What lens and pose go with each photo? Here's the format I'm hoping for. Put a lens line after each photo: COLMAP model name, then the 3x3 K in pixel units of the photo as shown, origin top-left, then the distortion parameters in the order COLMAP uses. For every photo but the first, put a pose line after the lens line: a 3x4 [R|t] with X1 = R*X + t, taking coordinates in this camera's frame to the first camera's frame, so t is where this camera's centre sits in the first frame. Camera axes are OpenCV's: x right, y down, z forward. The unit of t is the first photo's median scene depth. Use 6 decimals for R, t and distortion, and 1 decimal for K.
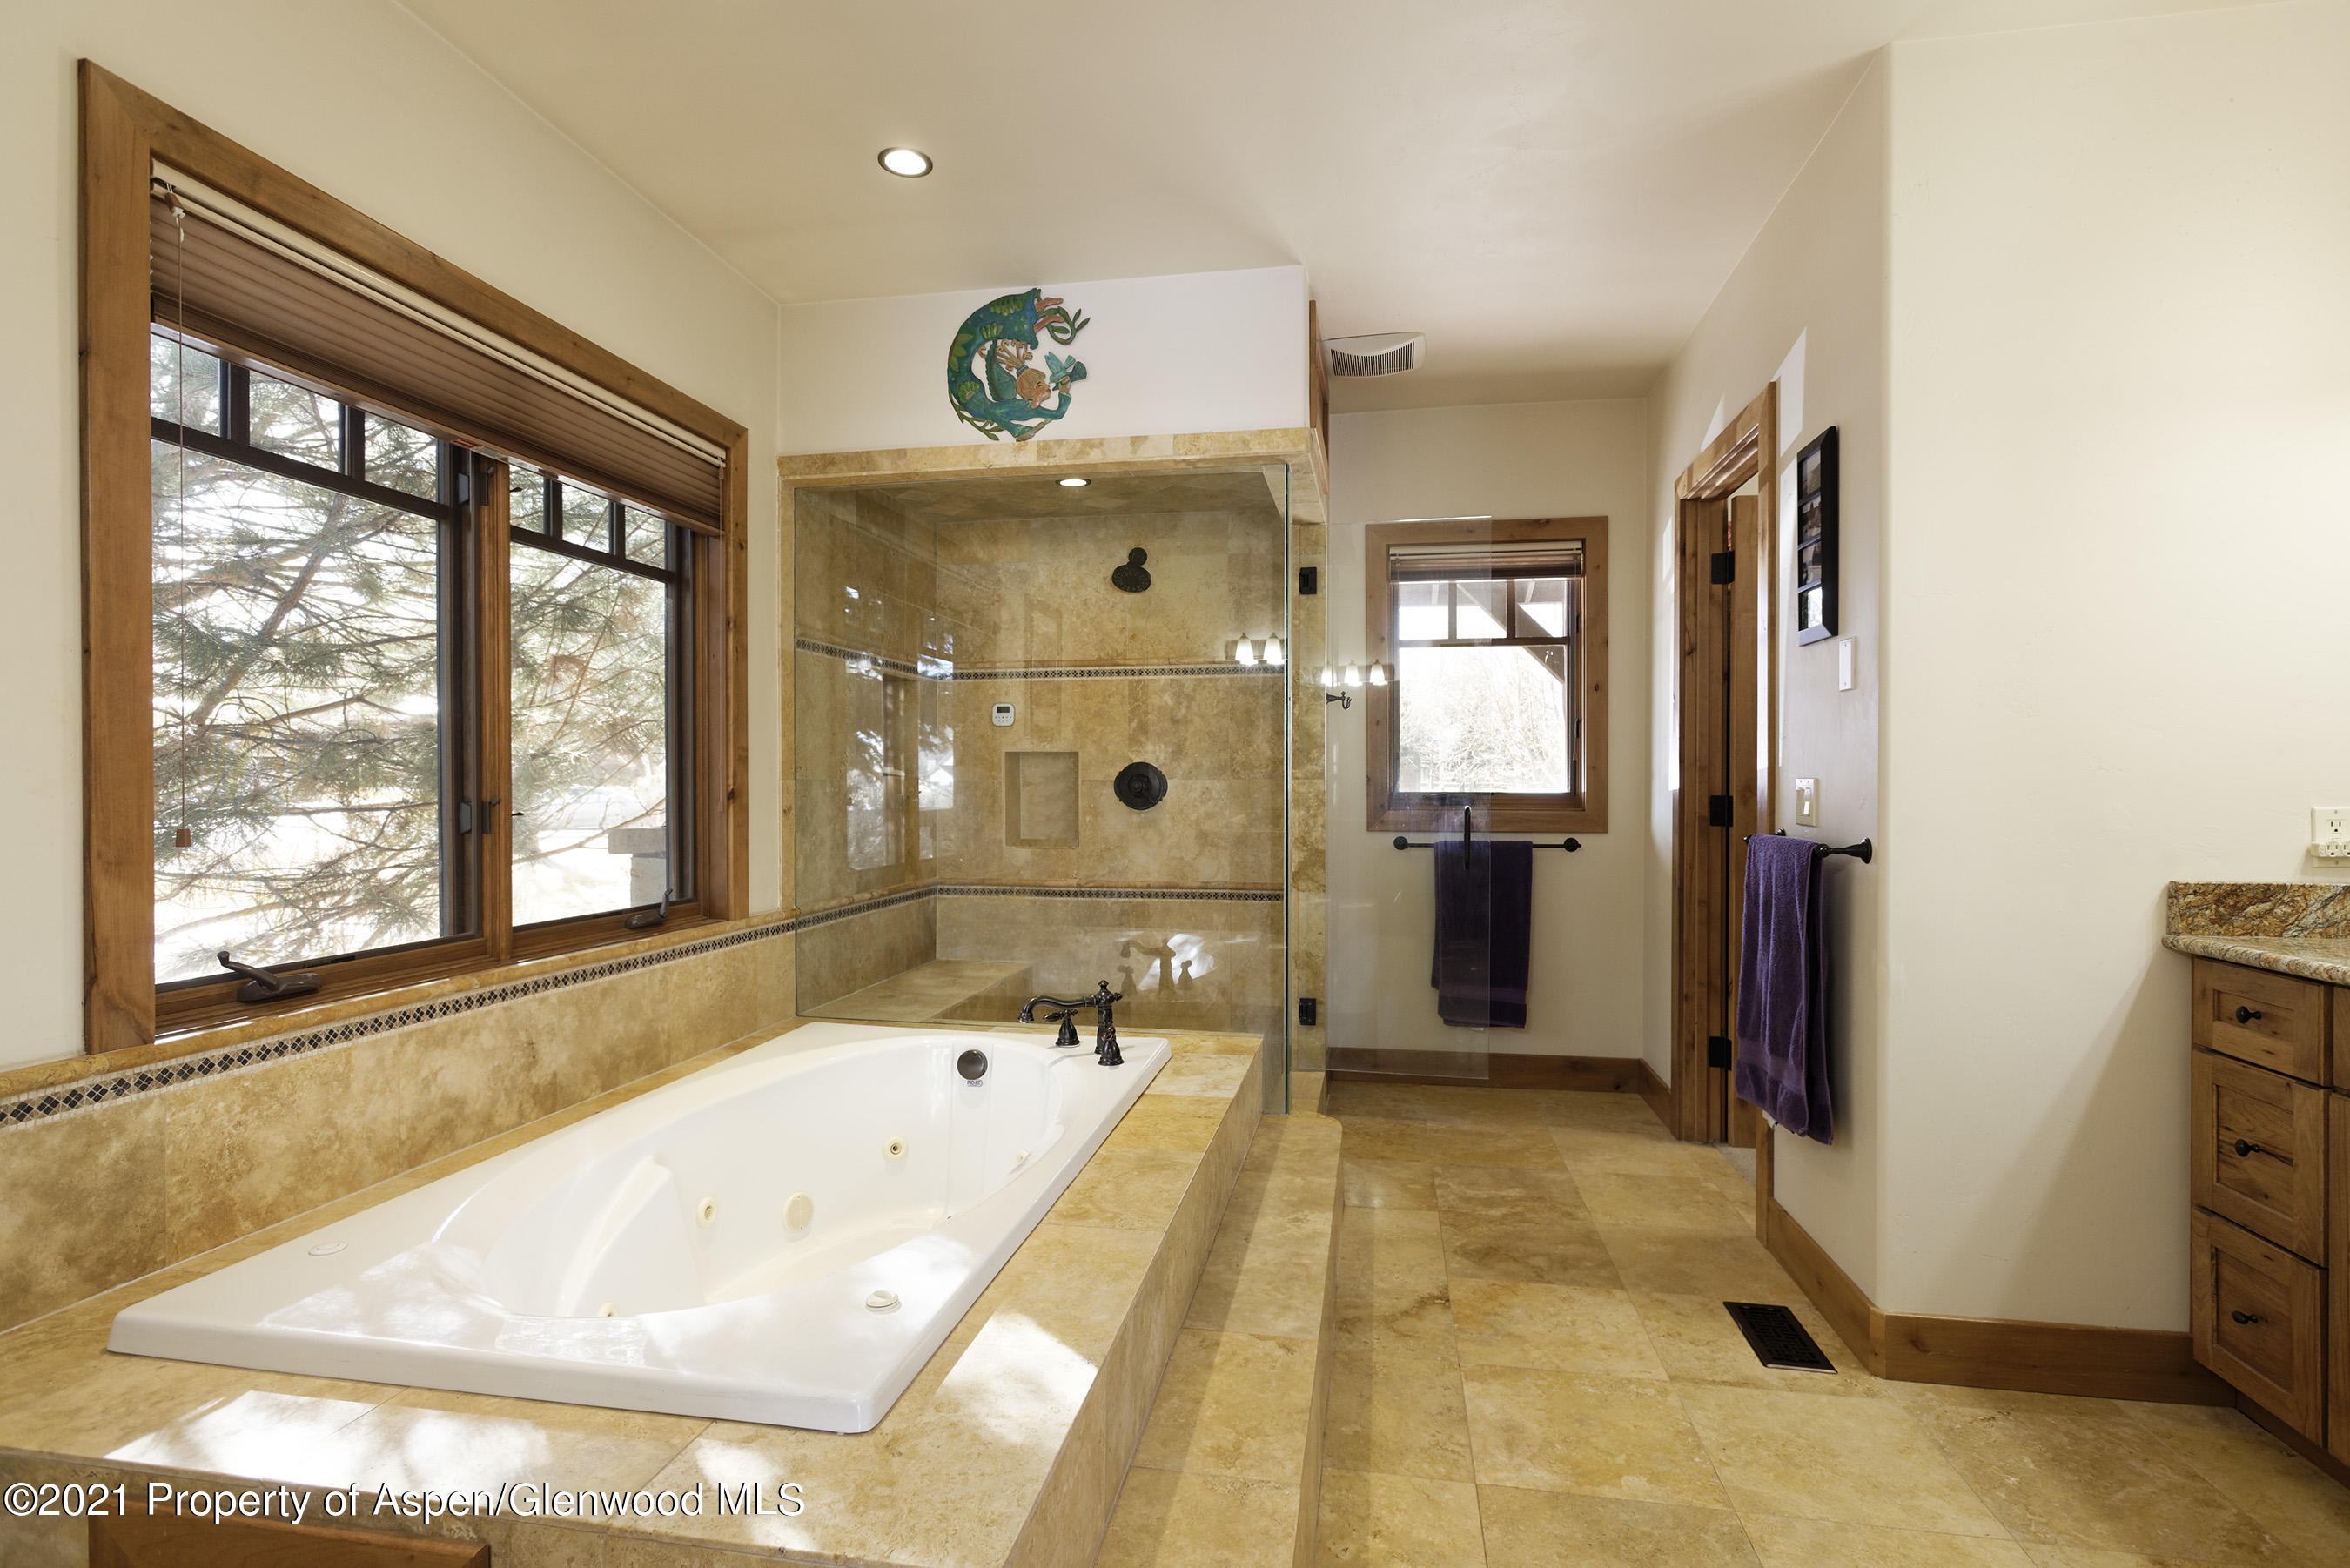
lens RADIAL K [[1162.8, 0, 1177.6], [0, 1162.8, 786.8], [0, 0, 1]] dist [-0.003578, 0.003184]
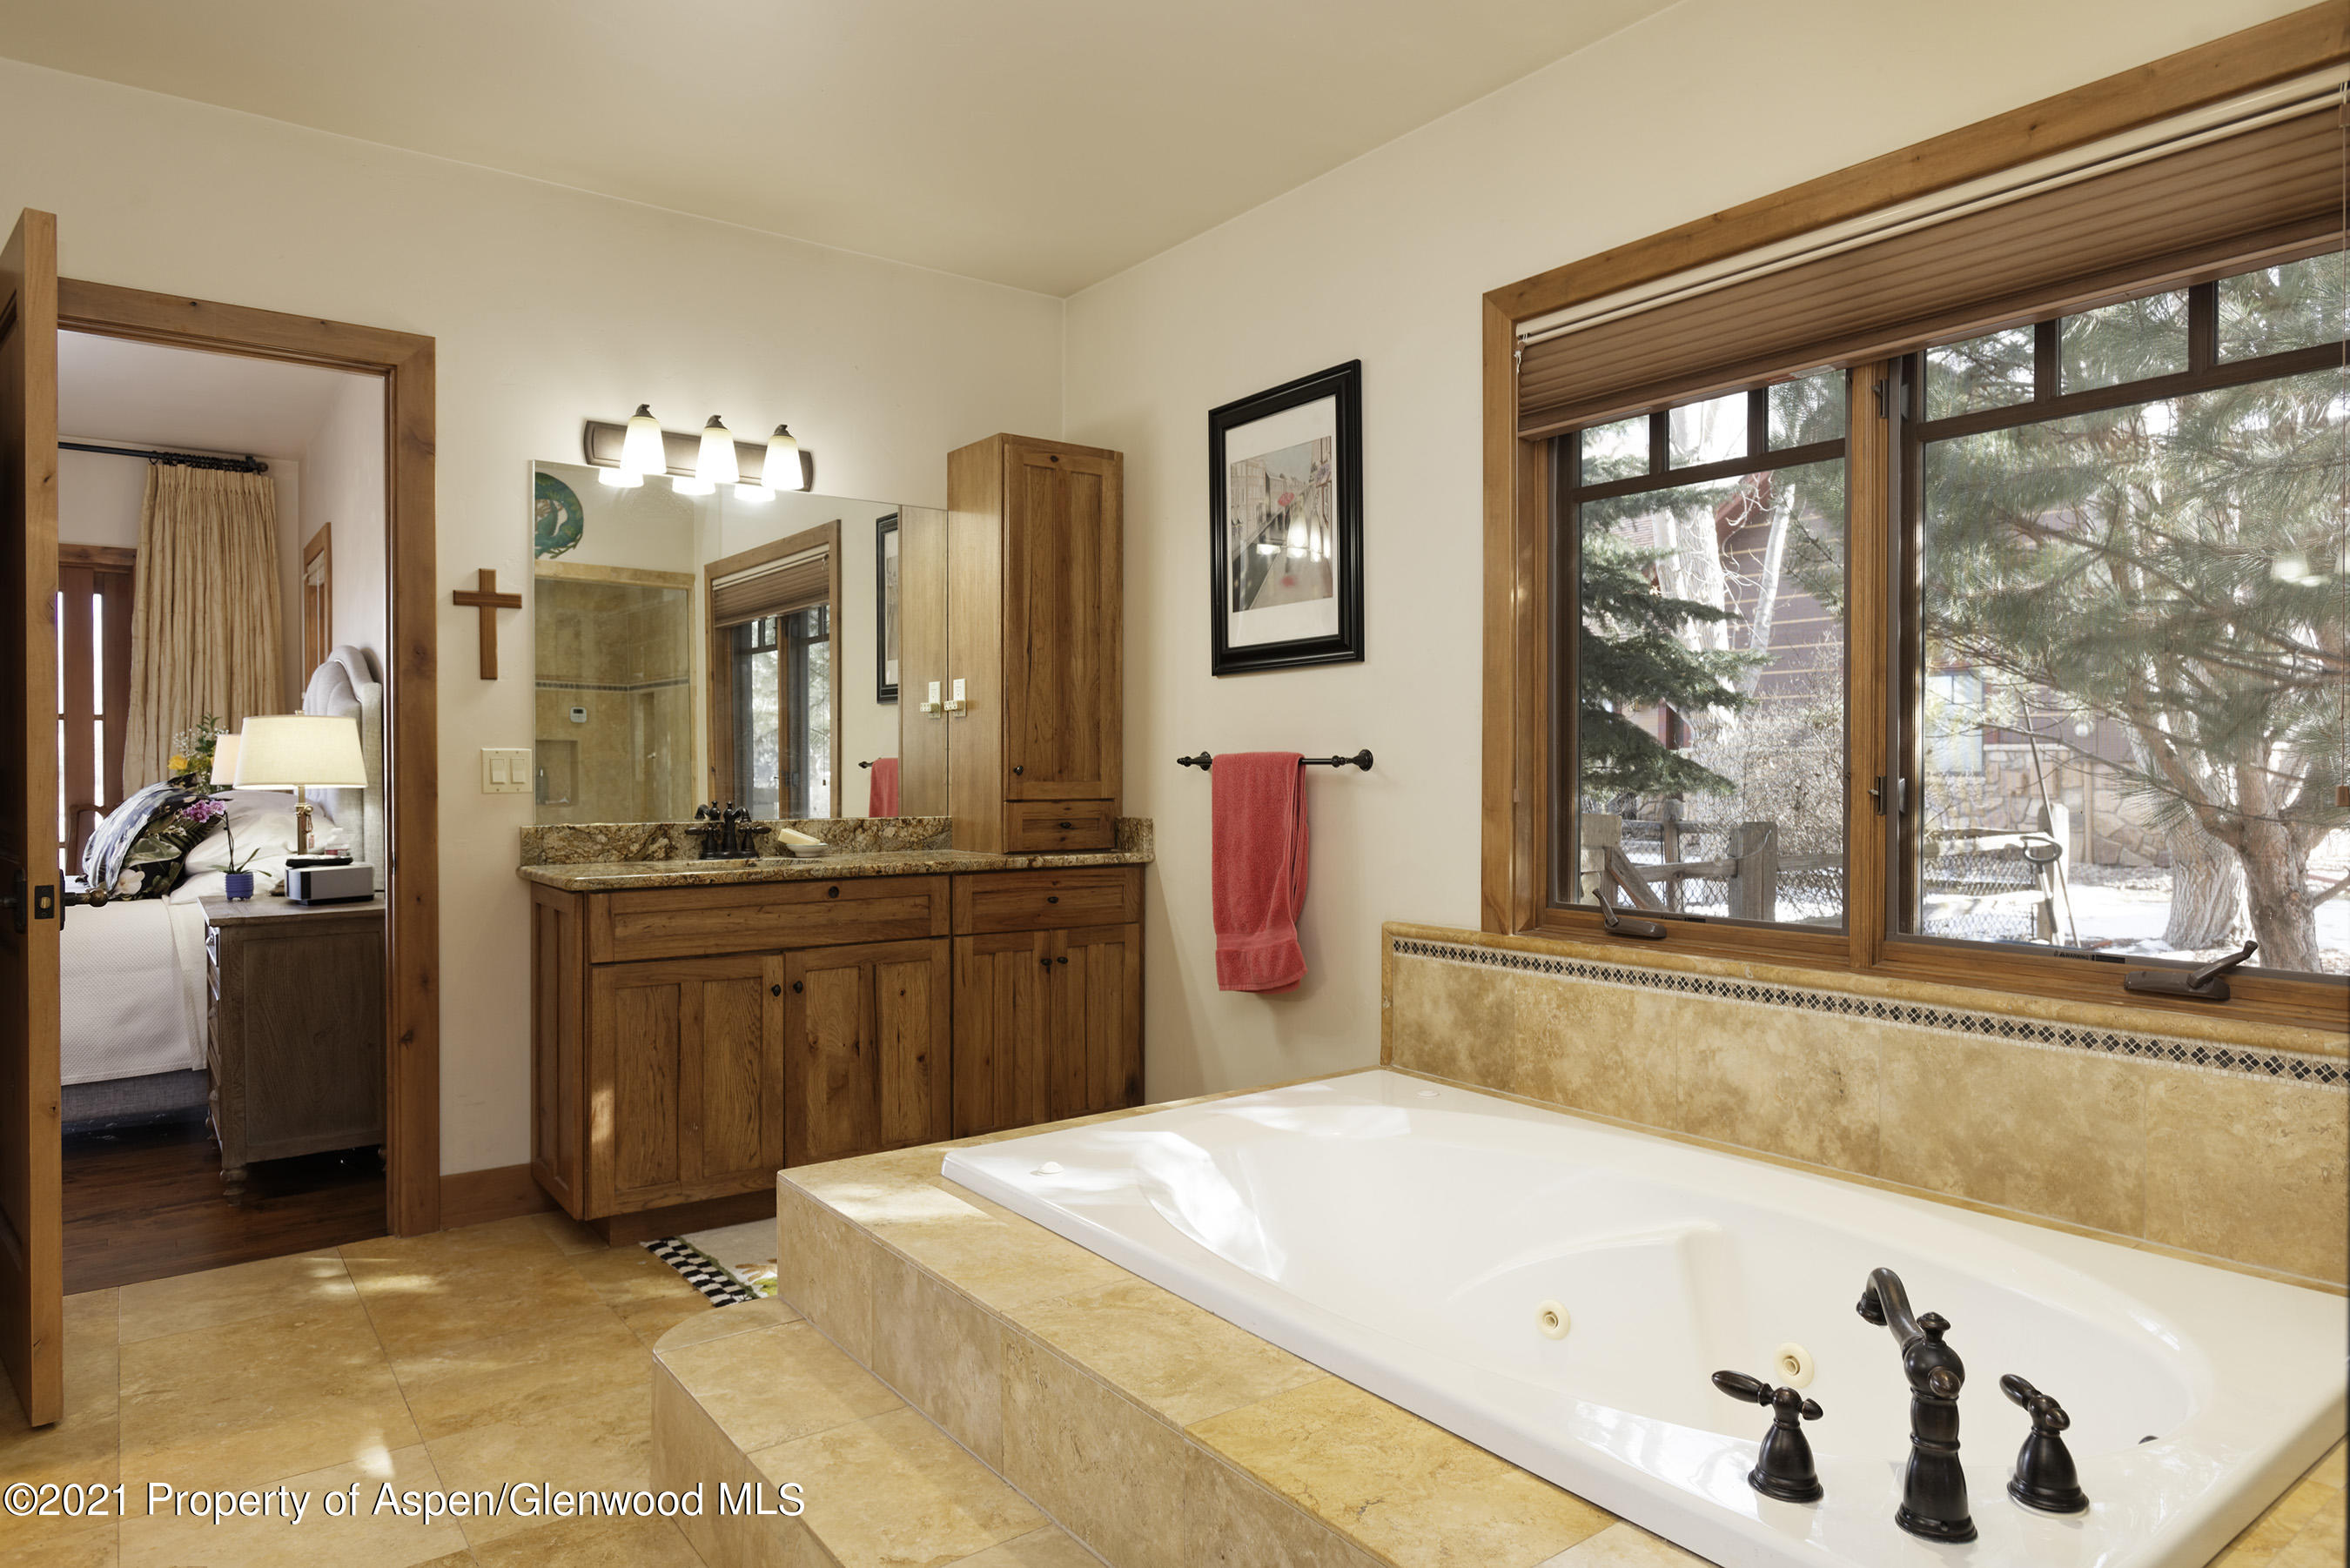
lens RADIAL K [[1419.9, 0, 1254.2], [0, 1419.9, 768.2], [0, 0, 1]] dist [-0.000821, 0.000841]
pose [[-0.662473, 0.005569, -0.749065, 0.522439], [0.002931, 0.999984, 0.004843, 0.000656], [0.749080, 0.001013, -0.662478, 1.528481]]
